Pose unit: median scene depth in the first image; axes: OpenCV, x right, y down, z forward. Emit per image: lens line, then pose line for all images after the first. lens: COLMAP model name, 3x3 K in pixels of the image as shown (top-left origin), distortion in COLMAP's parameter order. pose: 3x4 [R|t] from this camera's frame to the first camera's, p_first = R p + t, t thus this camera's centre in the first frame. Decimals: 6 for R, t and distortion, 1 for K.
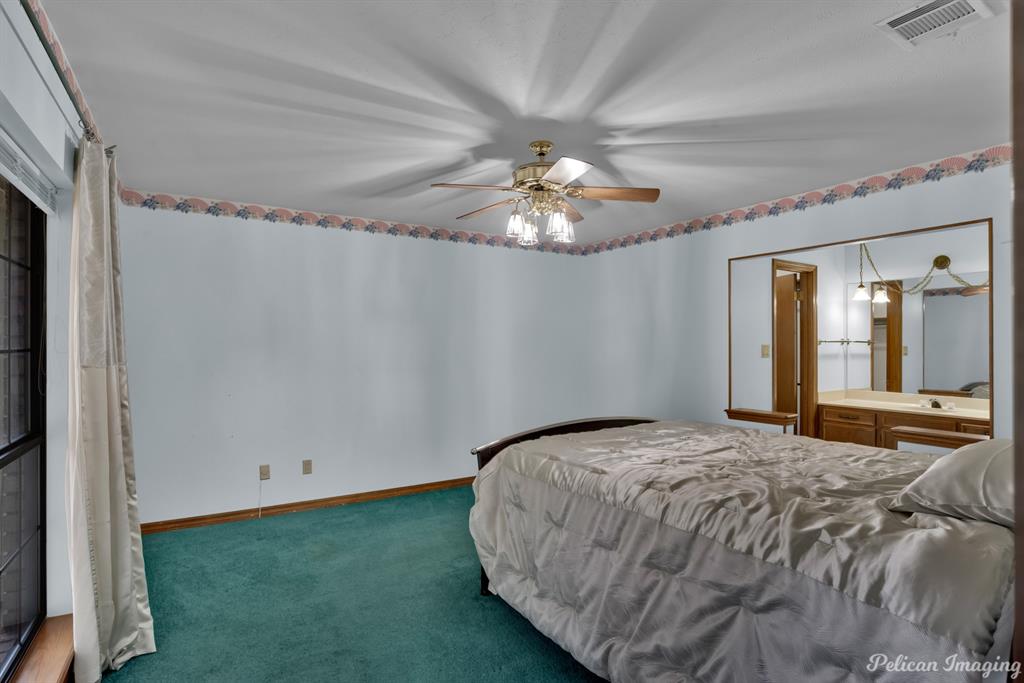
lens RADIAL K [[519.7, 0, 512.4], [0, 519.7, 342.2], [0, 0, 1]] dist [-0.054902, 0.023761]
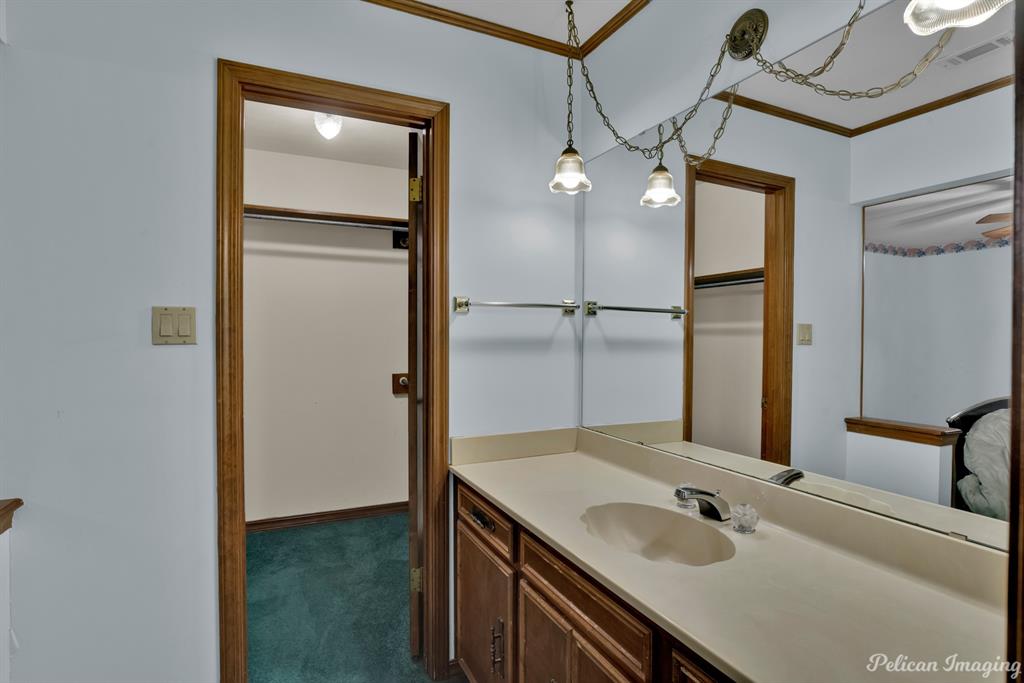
lens RADIAL K [[519.7, 0, 512.4], [0, 519.7, 342.2], [0, 0, 1]] dist [-0.054902, 0.023761]
pose [[0.994832, 0.004649, -0.101431, 0.639012], [-0.002663, 0.999802, 0.019708, 0.017933], [0.101503, -0.019336, 0.994647, 0.584708]]
